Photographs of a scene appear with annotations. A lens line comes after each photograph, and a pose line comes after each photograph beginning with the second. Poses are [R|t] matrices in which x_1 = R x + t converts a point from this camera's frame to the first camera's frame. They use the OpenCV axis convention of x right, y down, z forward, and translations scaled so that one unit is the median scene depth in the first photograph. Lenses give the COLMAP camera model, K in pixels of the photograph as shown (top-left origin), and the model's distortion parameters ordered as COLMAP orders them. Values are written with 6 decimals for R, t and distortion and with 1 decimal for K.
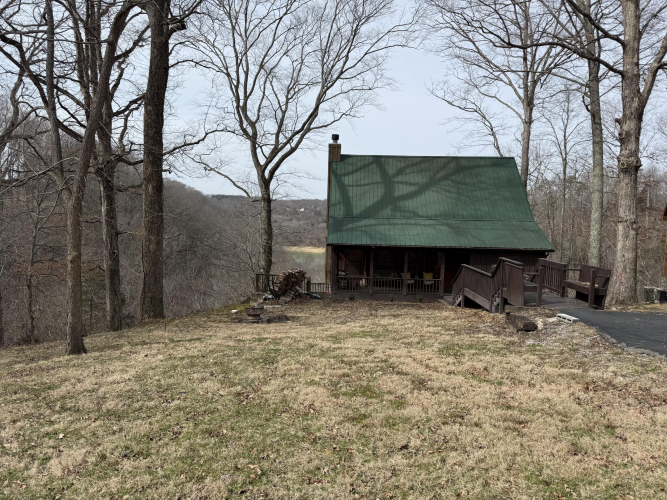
lens RADIAL K [[468.5, 0, 334.5], [0, 468.5, 248.8], [0, 0, 1]] dist [0.081233, -0.100756]
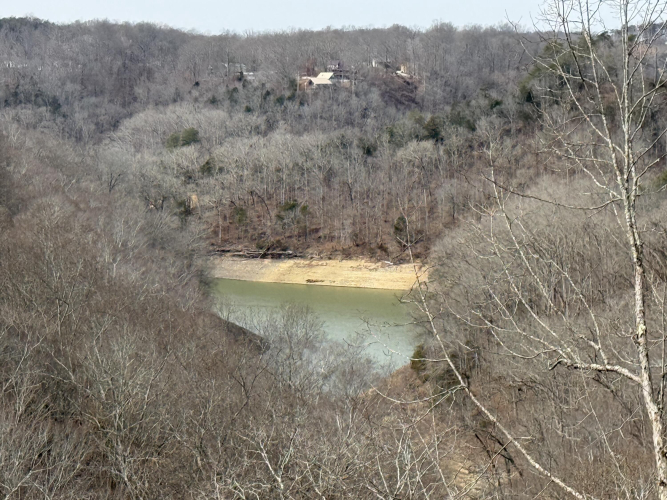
lens RADIAL K [[2241.5, 0, 335.1], [0, 2241.5, 247.4], [0, 0, 1]] dist [0.166627, 0.000000]
pose [[0.997404, -0.012270, -0.070952, 0.180495], [0.011580, 0.999882, -0.010119, -0.015468], [0.071067, 0.009271, 0.997428, 1.166676]]
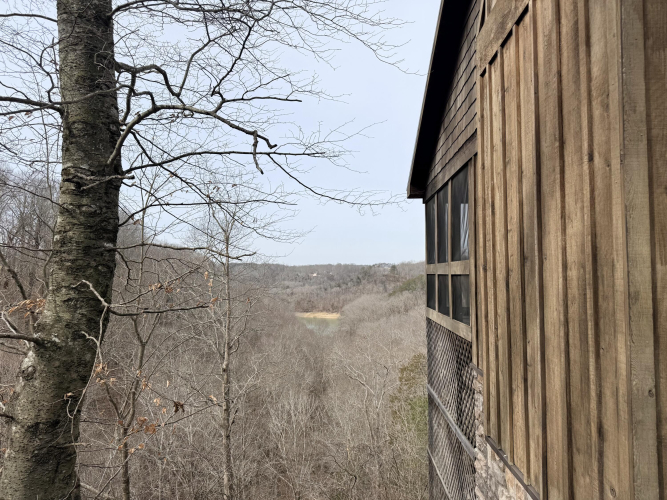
lens RADIAL K [[468.5, 0, 333.5], [0, 468.5, 246.2], [0, 0, 1]] dist [0.081233, -0.100756]
pose [[0.999282, -0.026298, -0.027280, -0.046877], [0.022062, 0.989126, -0.145406, 0.033307], [0.030807, 0.144700, 0.988996, 0.832213]]
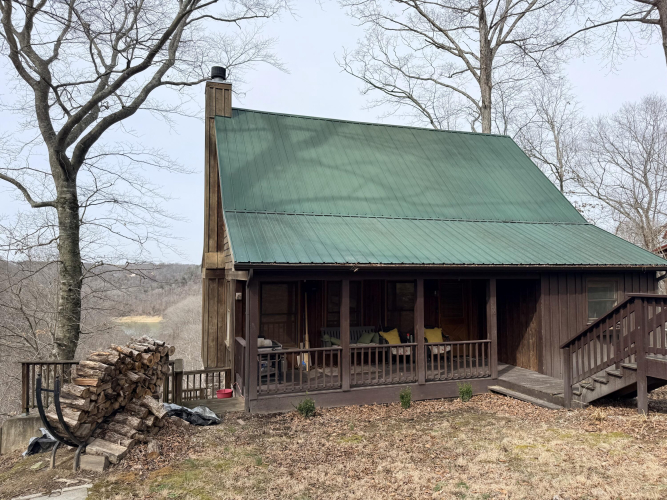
lens RADIAL K [[468.5, 0, 334.8], [0, 468.5, 249.9], [0, 0, 1]] dist [0.081233, -0.100756]
pose [[0.944622, -0.011059, 0.327975, -0.045796], [0.054111, 0.991001, -0.122432, 0.019723], [-0.323670, 0.133399, 0.936719, 0.453686]]
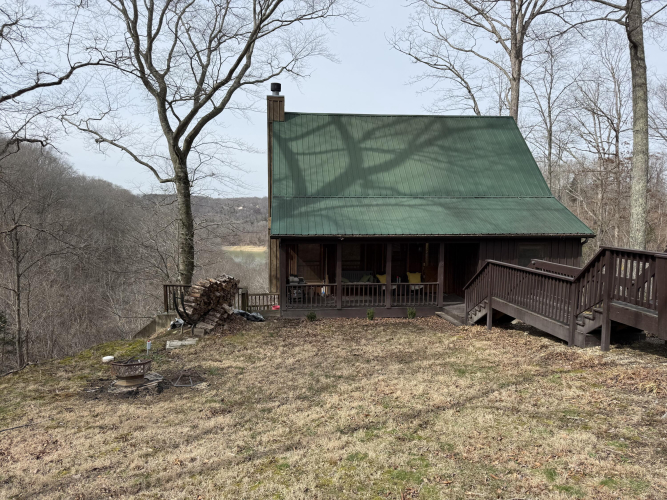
lens RADIAL K [[468.5, 0, 334.0], [0, 468.5, 250.6], [0, 0, 1]] dist [0.081233, -0.100756]
pose [[0.991784, -0.032832, 0.123637, -0.007291], [0.031685, 0.999435, 0.011226, 0.004011], [-0.123936, -0.007216, 0.992264, 0.249804]]
